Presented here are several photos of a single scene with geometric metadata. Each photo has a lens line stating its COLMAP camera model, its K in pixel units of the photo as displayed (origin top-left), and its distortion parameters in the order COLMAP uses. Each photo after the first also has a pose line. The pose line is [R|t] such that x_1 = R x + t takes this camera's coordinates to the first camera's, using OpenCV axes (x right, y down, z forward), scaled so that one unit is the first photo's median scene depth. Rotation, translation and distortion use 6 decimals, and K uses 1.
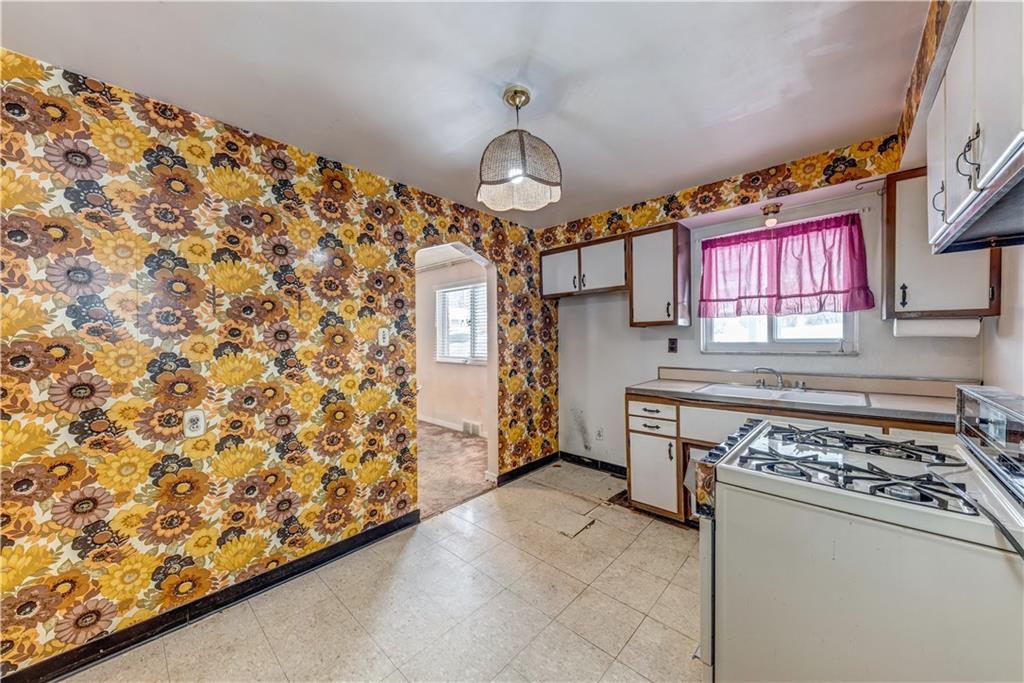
lens RADIAL K [[361.6, 0, 501.8], [0, 361.6, 342.9], [0, 0, 1]] dist [0.002694, -0.002242]
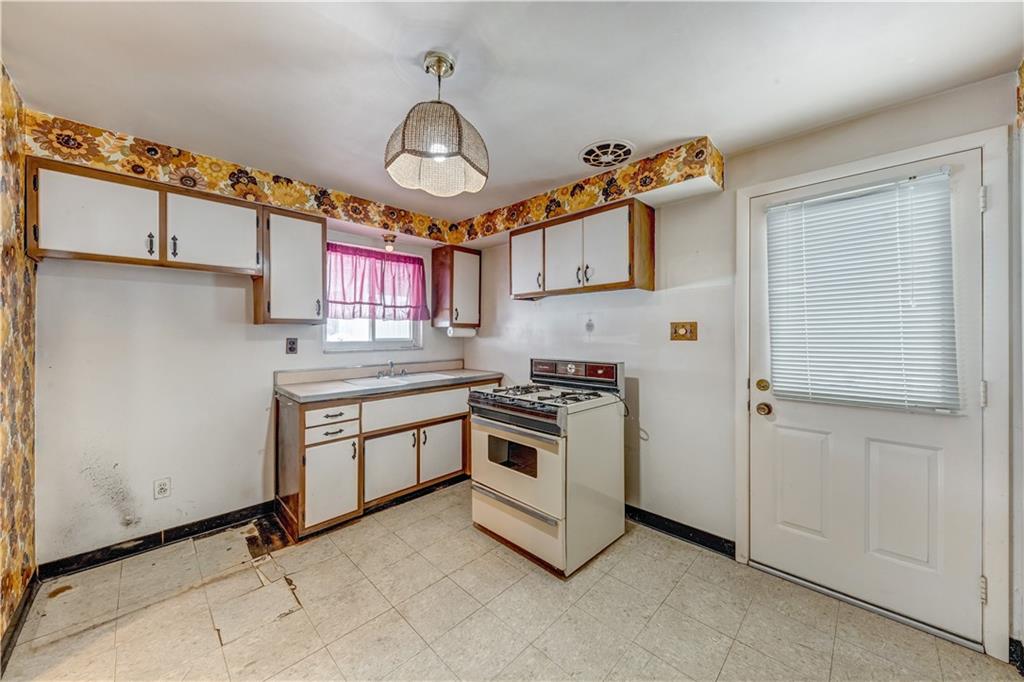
lens RADIAL K [[361.6, 0, 528.5], [0, 361.6, 332.9], [0, 0, 1]] dist [0.002694, -0.002242]
pose [[-0.019854, 0.013401, 0.999713, -0.507401], [0.012563, 0.999835, -0.013153, -0.006729], [-0.999724, 0.012298, -0.020019, 0.488754]]
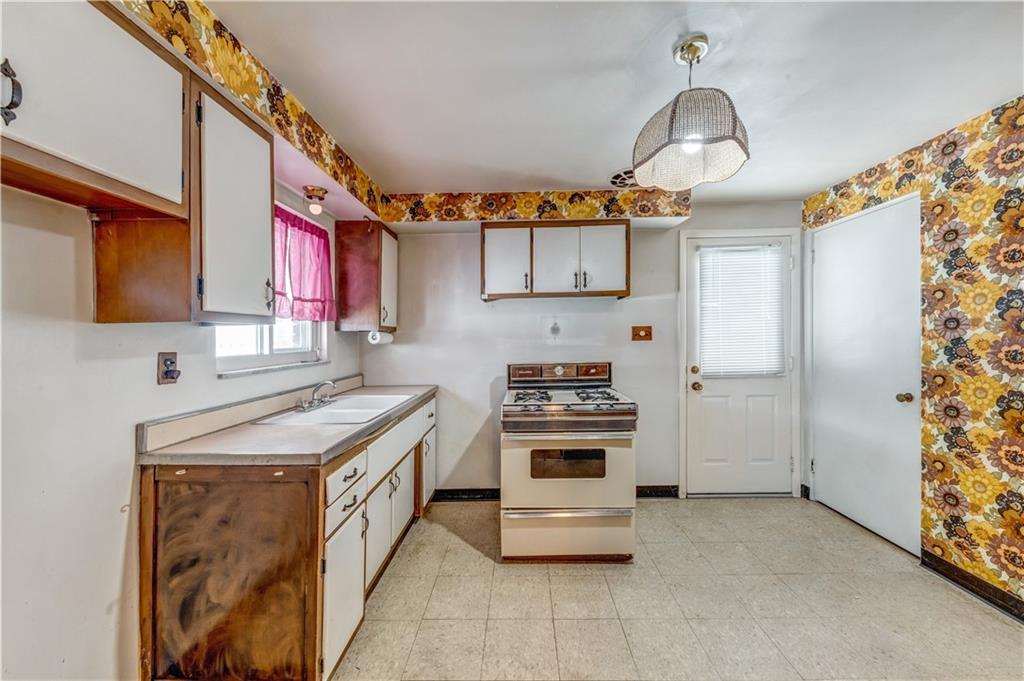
lens RADIAL K [[361.6, 0, 520.4], [0, 361.6, 340.5], [0, 0, 1]] dist [0.002694, -0.002242]
pose [[-0.691637, 0.017104, 0.722042, -0.168641], [0.033916, 0.999386, 0.008815, -0.018181], [-0.721448, 0.030585, -0.691793, 1.144643]]
